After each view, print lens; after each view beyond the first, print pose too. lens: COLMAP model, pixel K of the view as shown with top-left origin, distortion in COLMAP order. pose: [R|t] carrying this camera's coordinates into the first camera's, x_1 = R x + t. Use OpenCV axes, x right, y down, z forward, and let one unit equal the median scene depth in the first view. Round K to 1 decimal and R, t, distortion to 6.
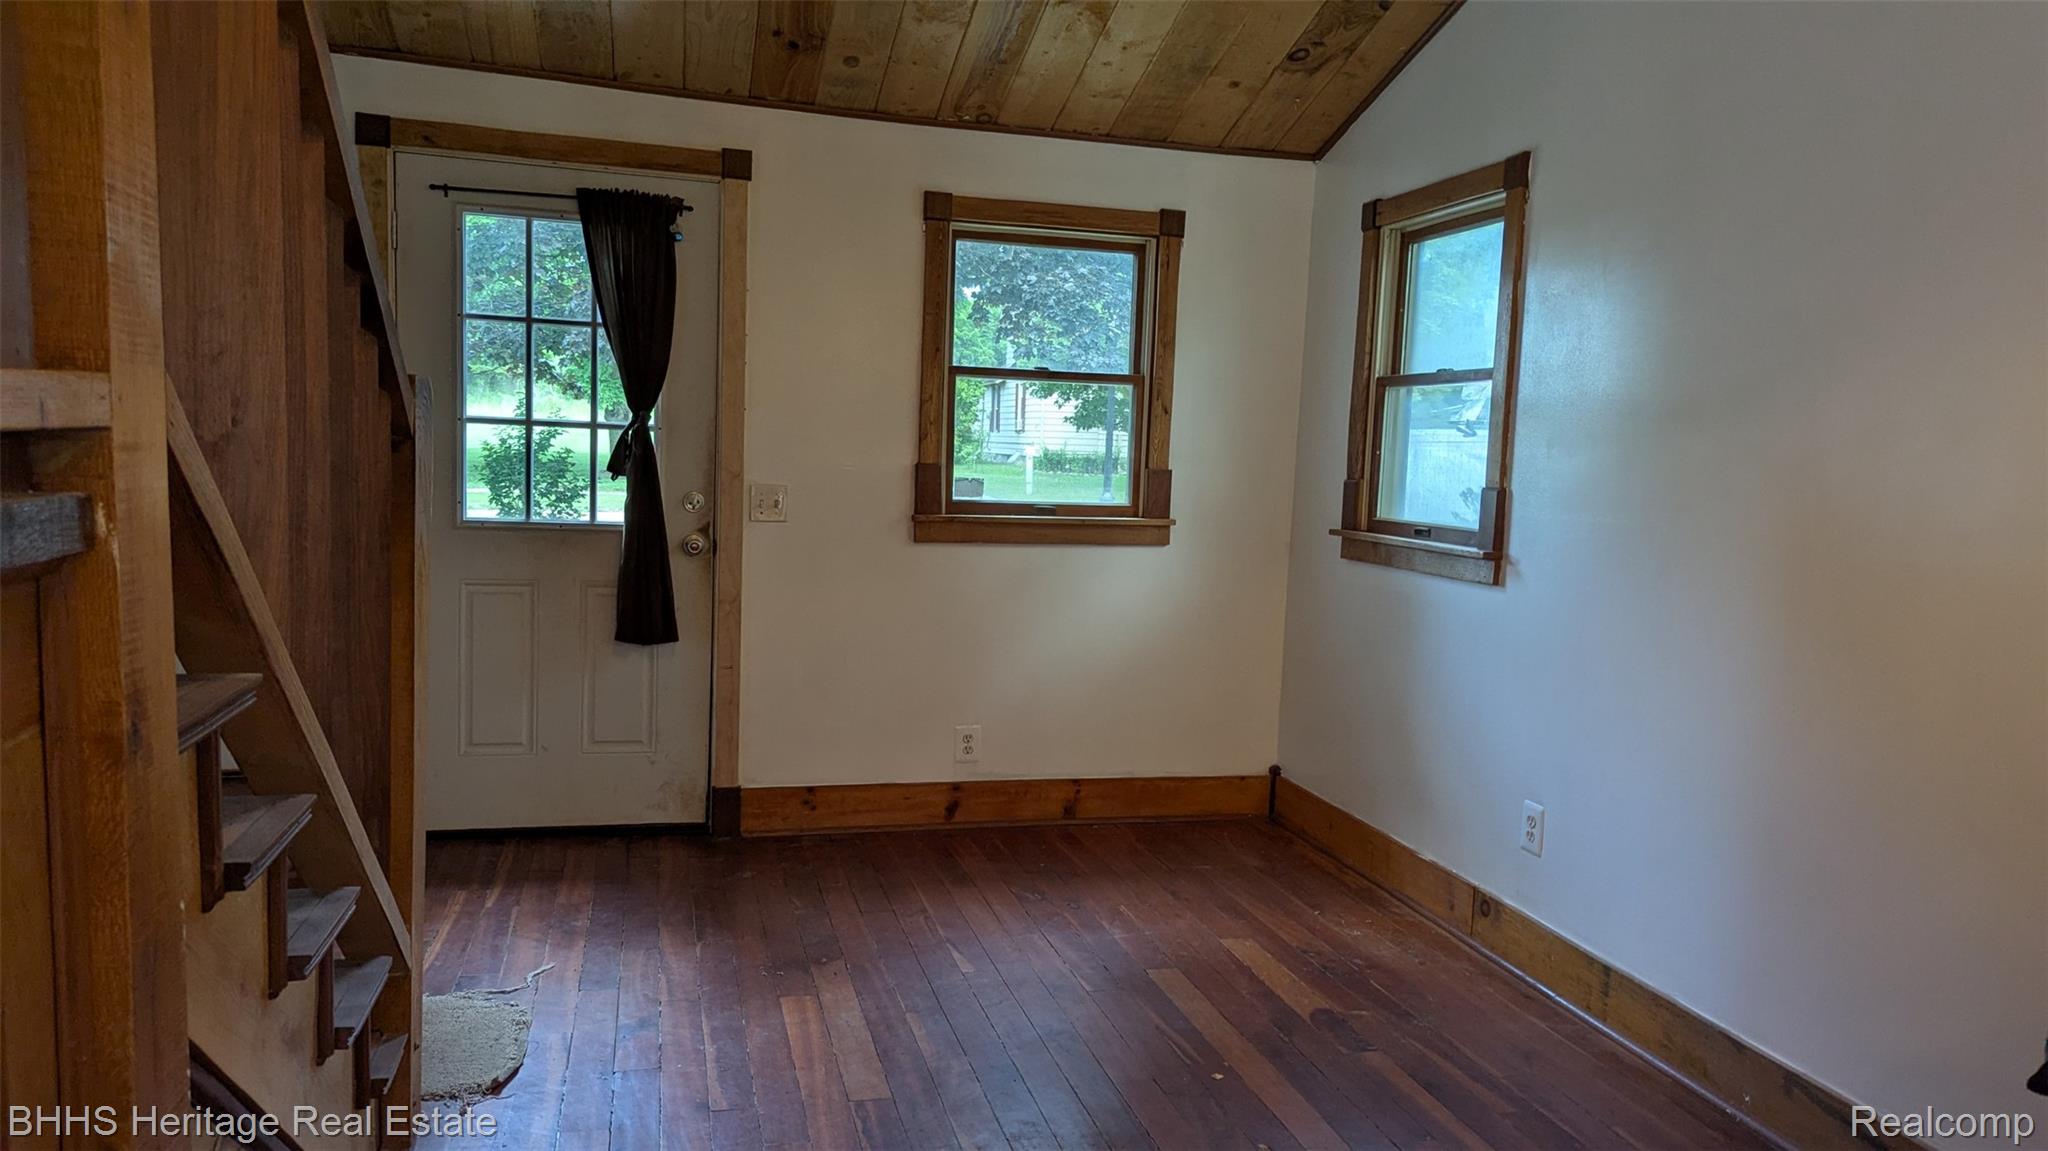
lens RADIAL K [[1431.5, 0, 1036.9], [0, 1431.5, 601.7], [0, 0, 1]] dist [0.046994, -0.014424]
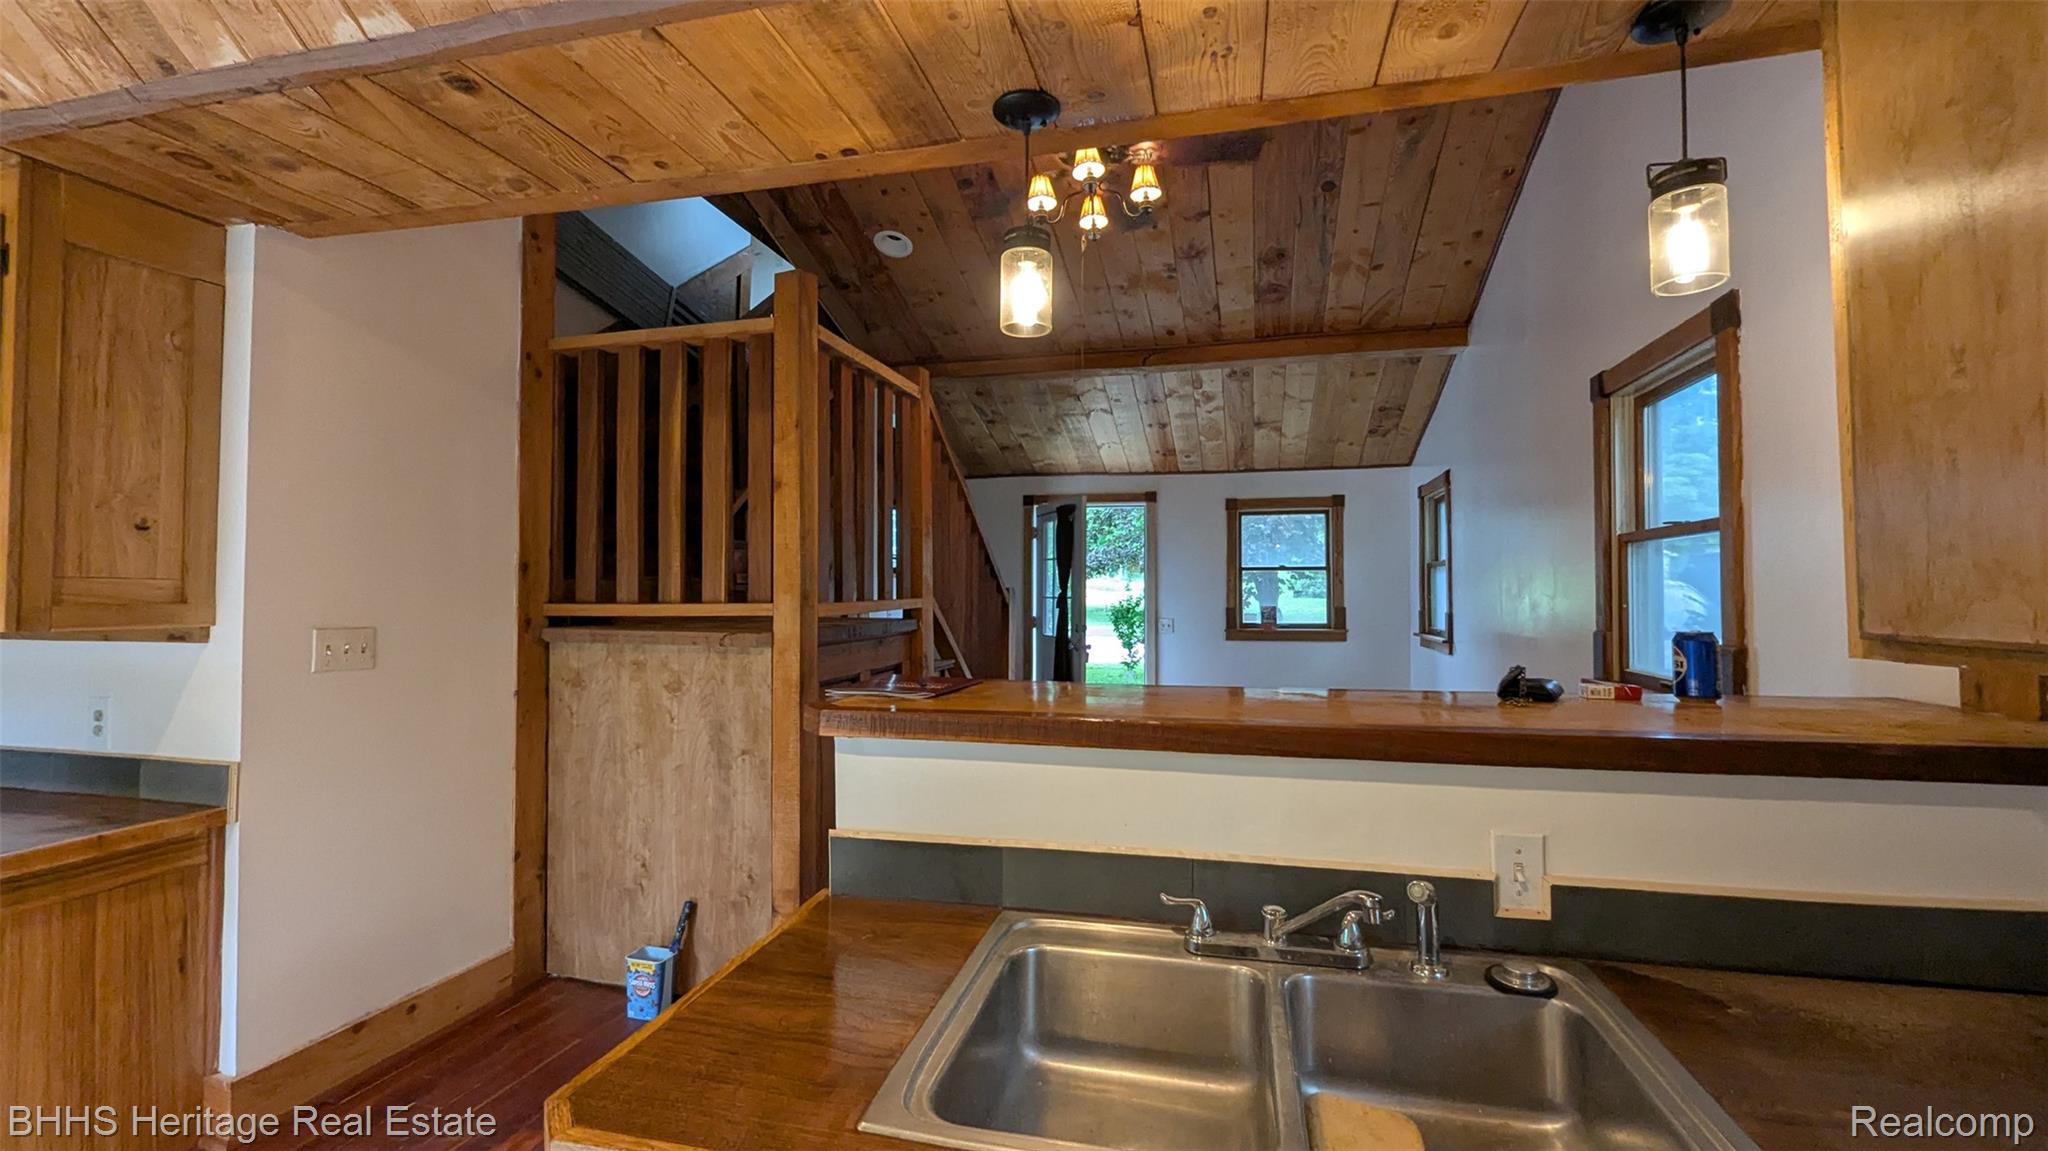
lens RADIAL K [[832.8, 0, 1012.6], [0, 832.8, 565.4], [0, 0, 1]] dist [0.002904, 0.000066]
pose [[0.862032, -0.052372, -0.504141, 0.326211], [-0.023577, 0.989427, -0.143100, 0.043453], [0.506305, 0.135243, 0.851683, -0.399411]]
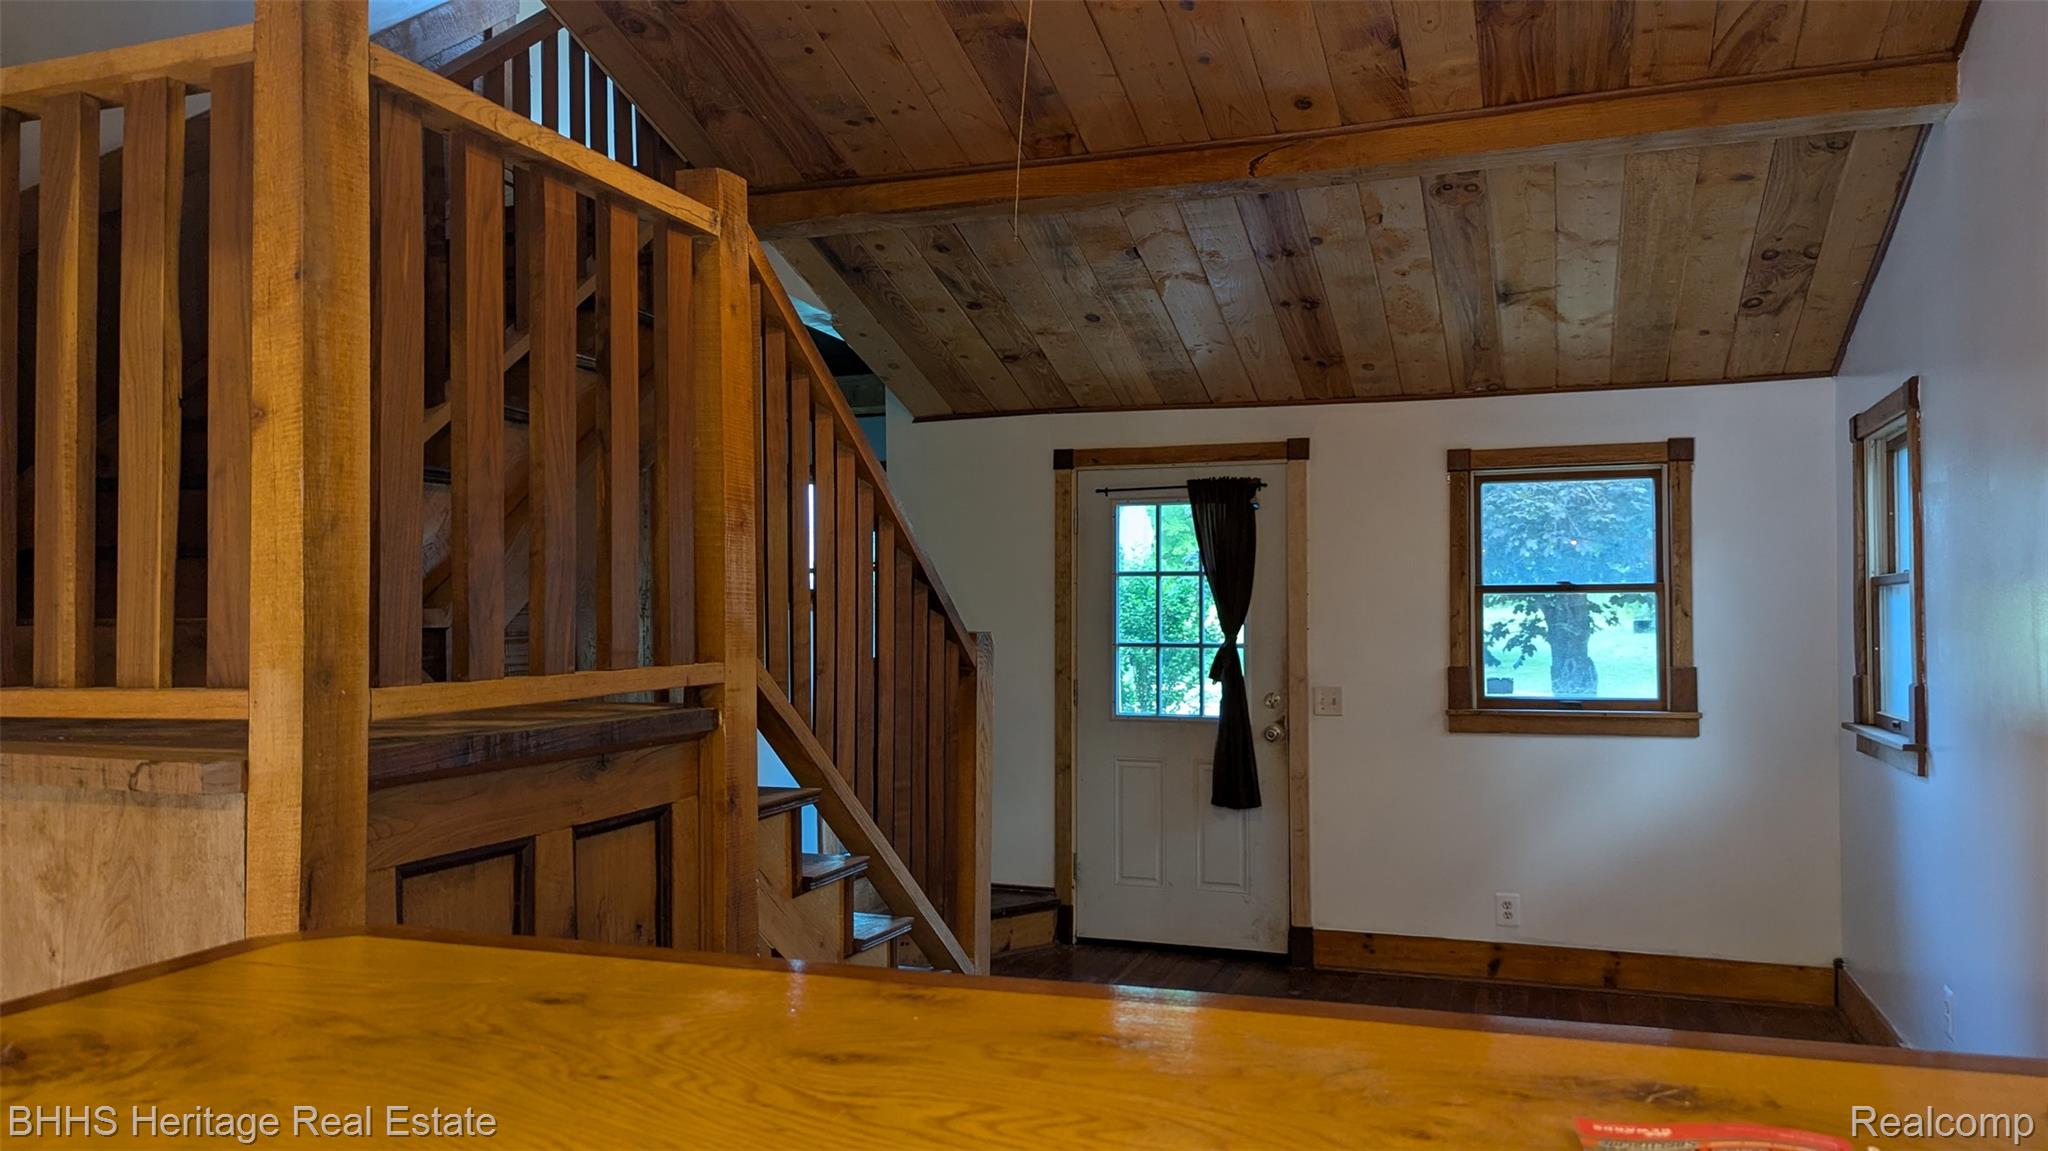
lens RADIAL K [[1431.5, 0, 1030.1], [0, 1431.5, 580.9], [0, 0, 1]] dist [0.046994, -0.014424]
pose [[0.821508, -0.056559, -0.567385, 0.327586], [-0.028200, 0.989820, -0.139500, 0.011295], [0.569500, 0.130601, 0.811550, -0.205121]]
